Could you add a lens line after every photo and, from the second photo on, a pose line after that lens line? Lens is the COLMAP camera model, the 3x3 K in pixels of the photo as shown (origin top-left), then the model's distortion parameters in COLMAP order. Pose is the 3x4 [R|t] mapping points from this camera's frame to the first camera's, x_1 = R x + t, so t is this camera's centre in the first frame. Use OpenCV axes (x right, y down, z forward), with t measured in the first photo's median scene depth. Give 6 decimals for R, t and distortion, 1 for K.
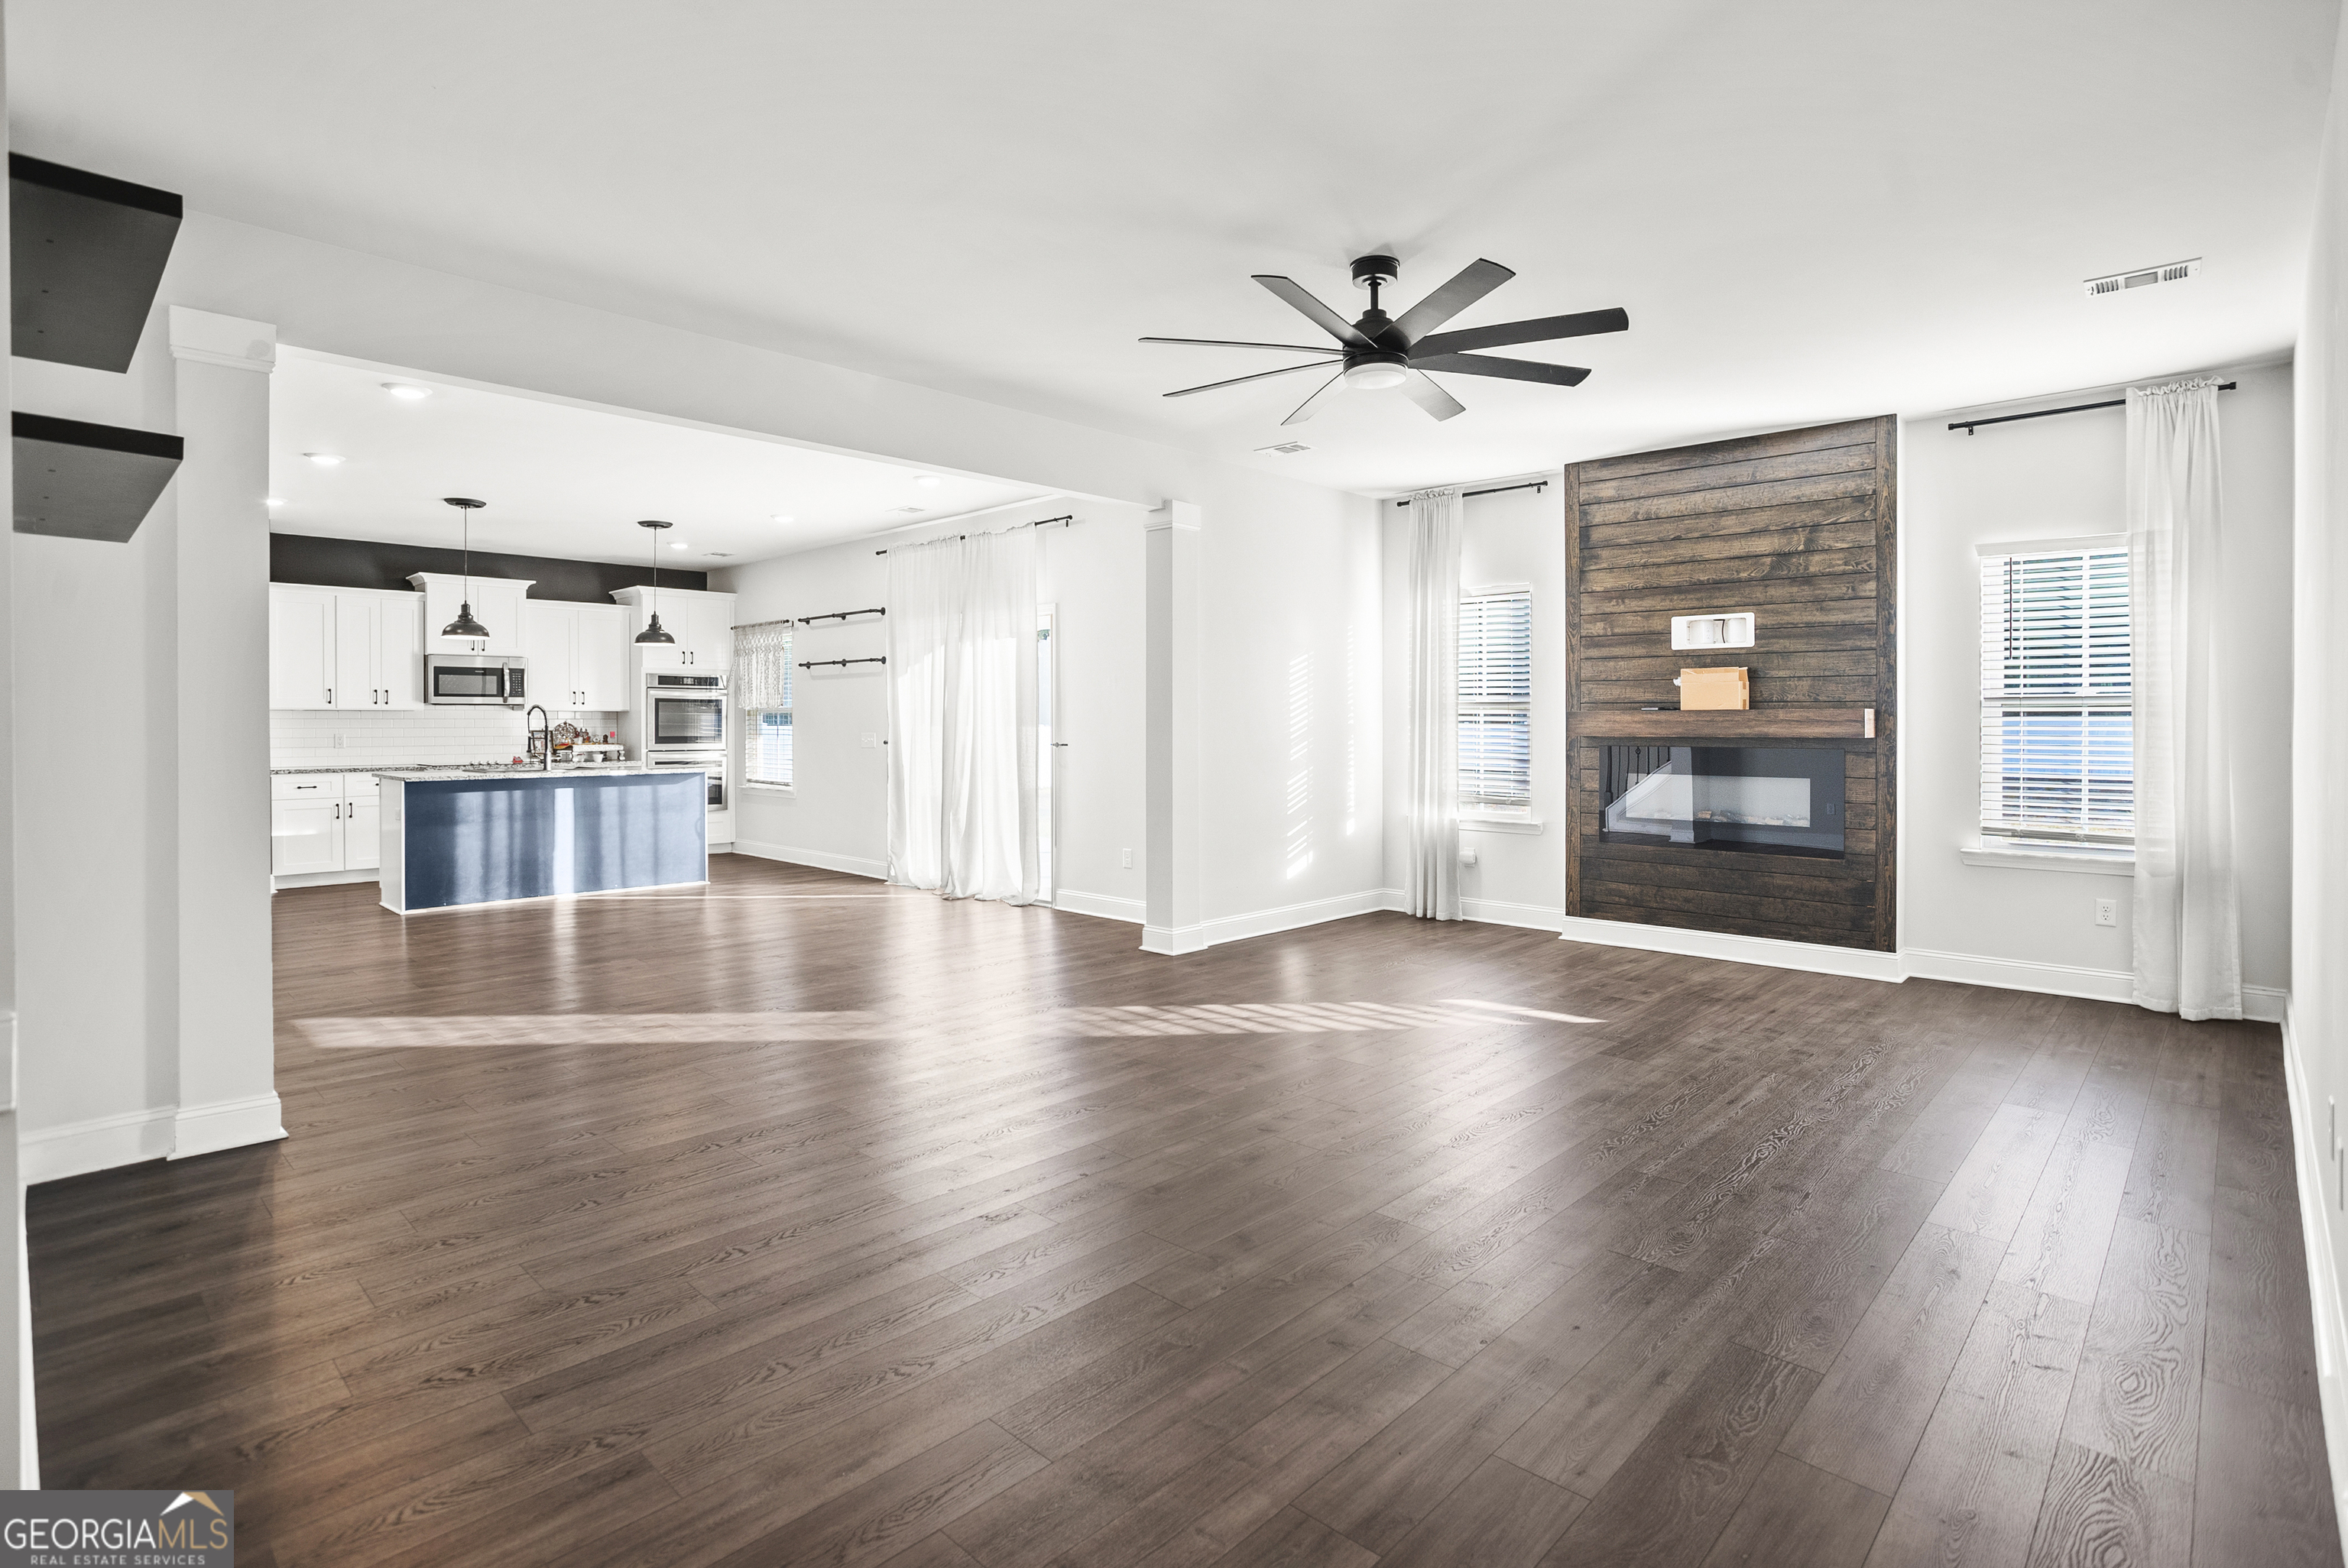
lens RADIAL K [[1164.2, 0, 1173.1], [0, 1164.2, 724.4], [0, 0, 1]] dist [-0.061841, 0.032704]
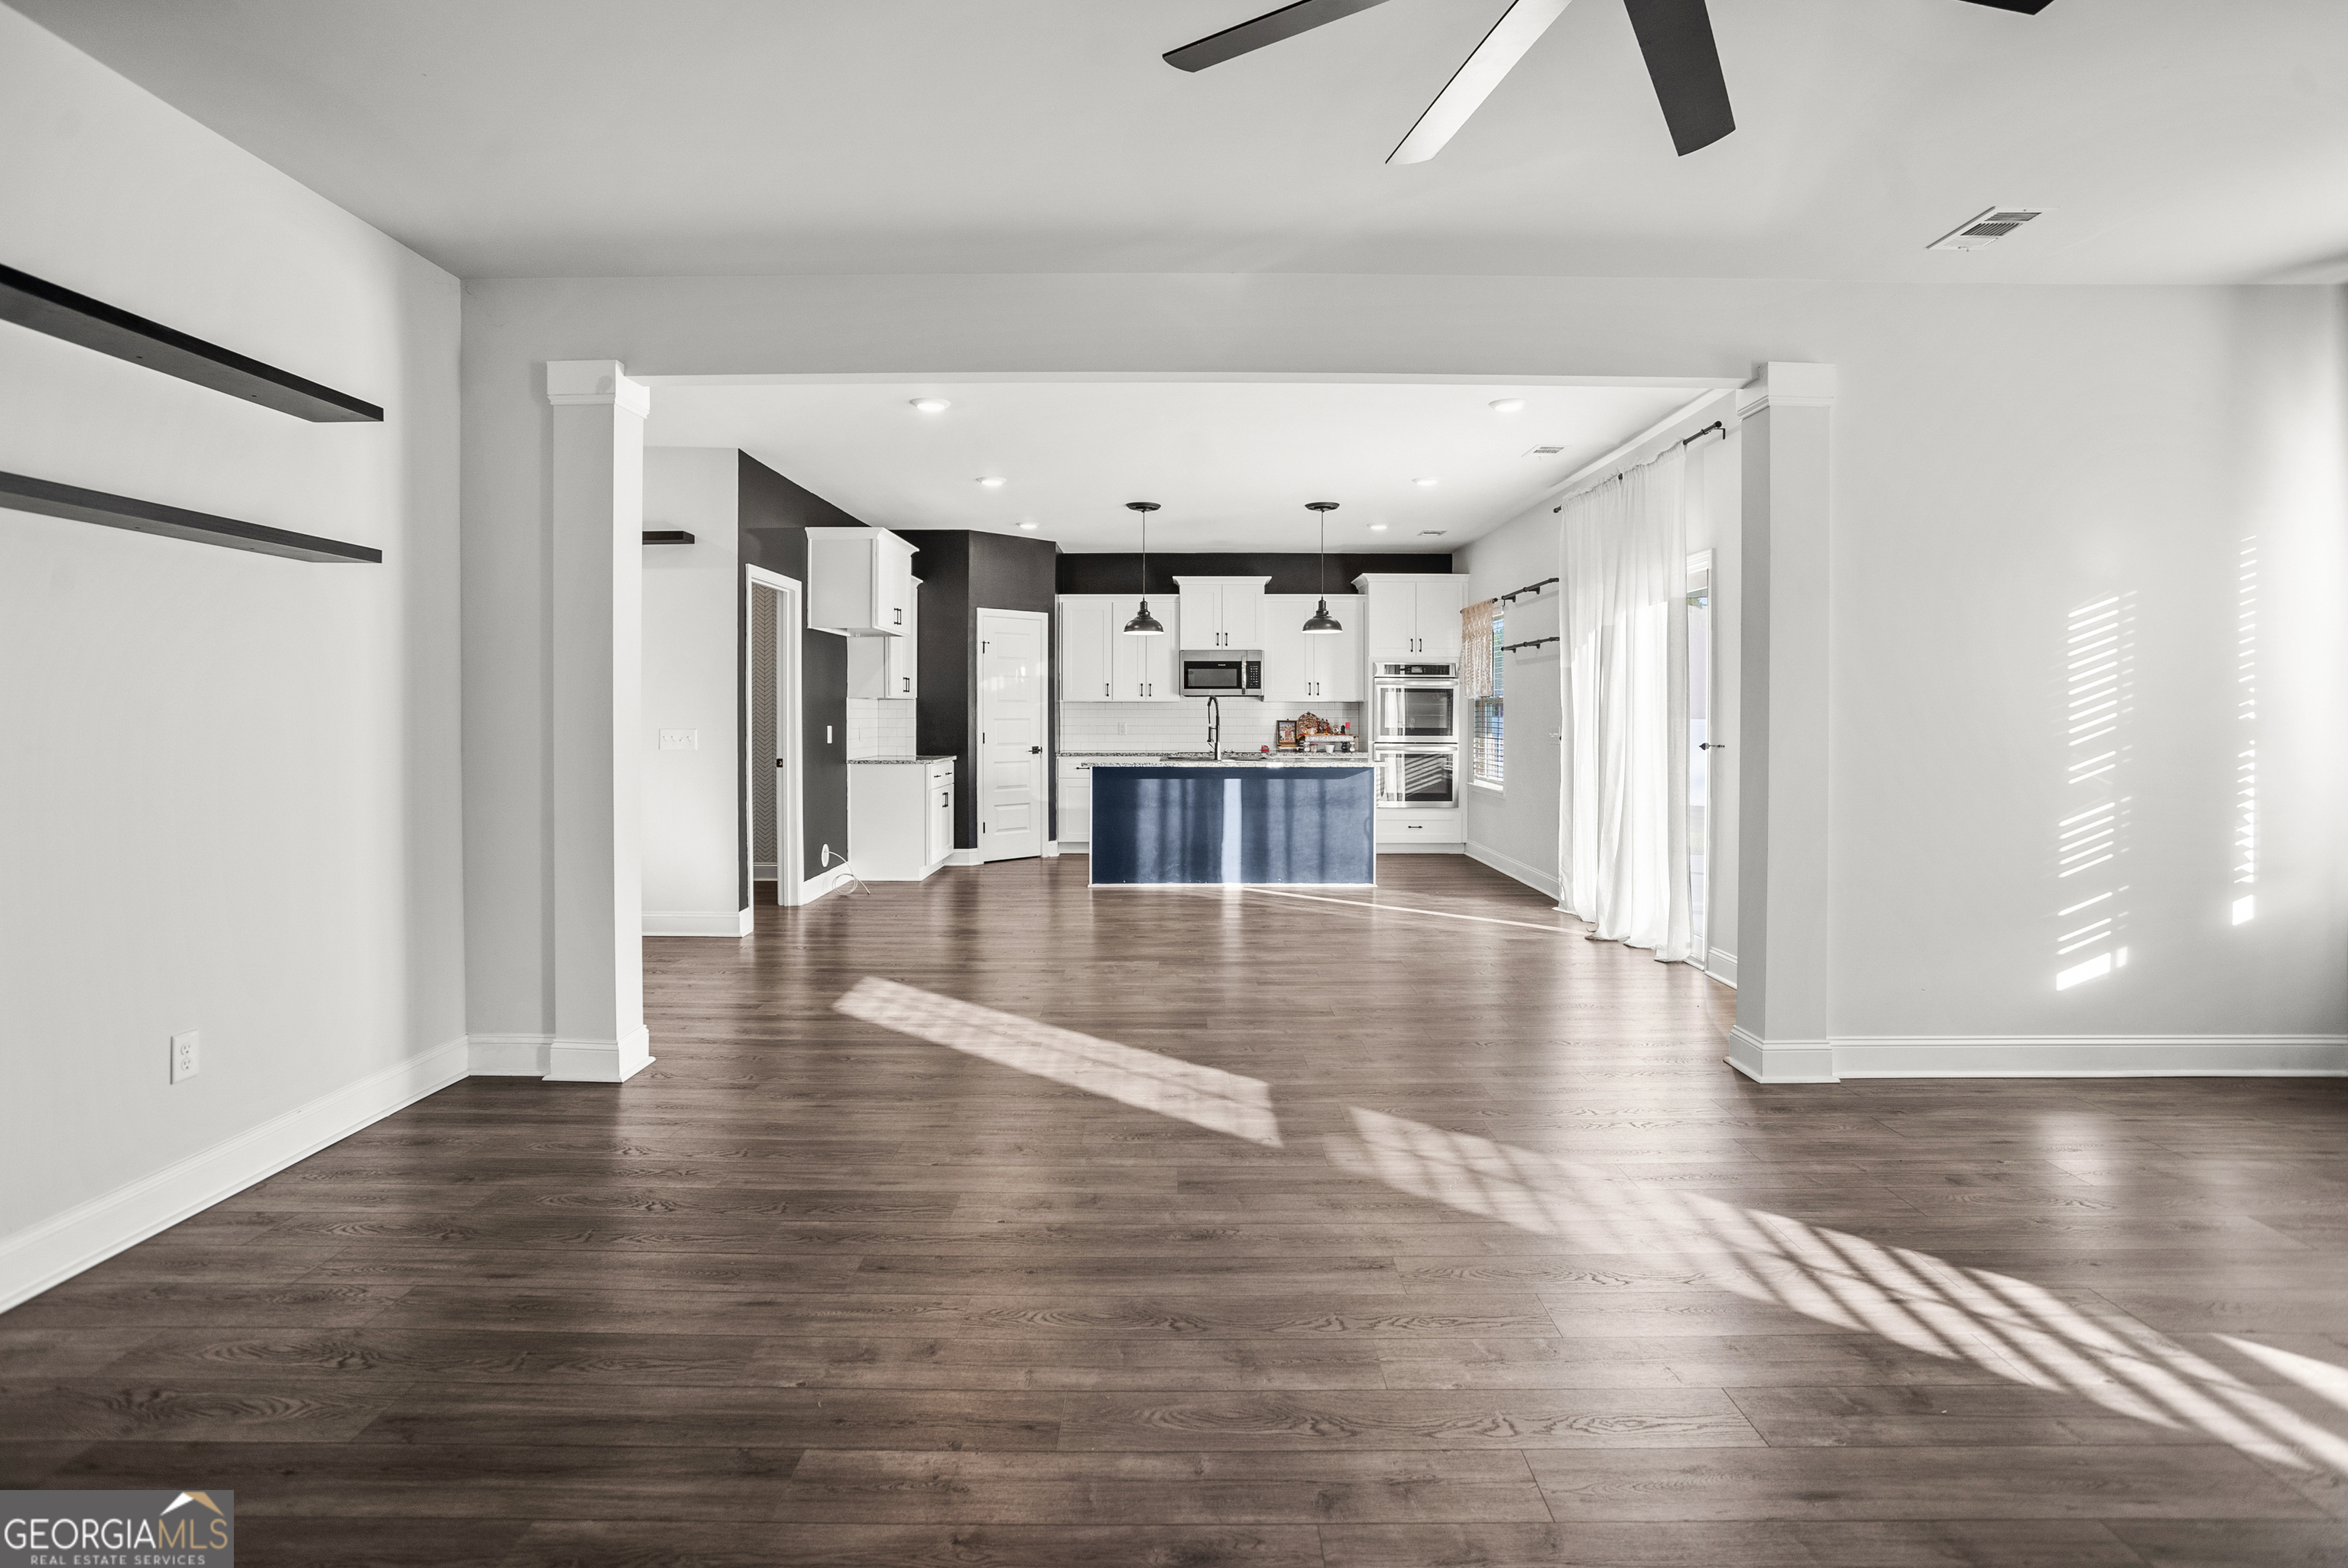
lens RADIAL K [[1164.2, 0, 1173.1], [0, 1164.2, 724.4], [0, 0, 1]] dist [-0.061841, 0.032704]
pose [[0.689267, 0.009327, -0.724448, 0.168490], [-0.003395, 0.999948, 0.009643, -0.001512], [0.724500, -0.004187, 0.689262, 0.251568]]
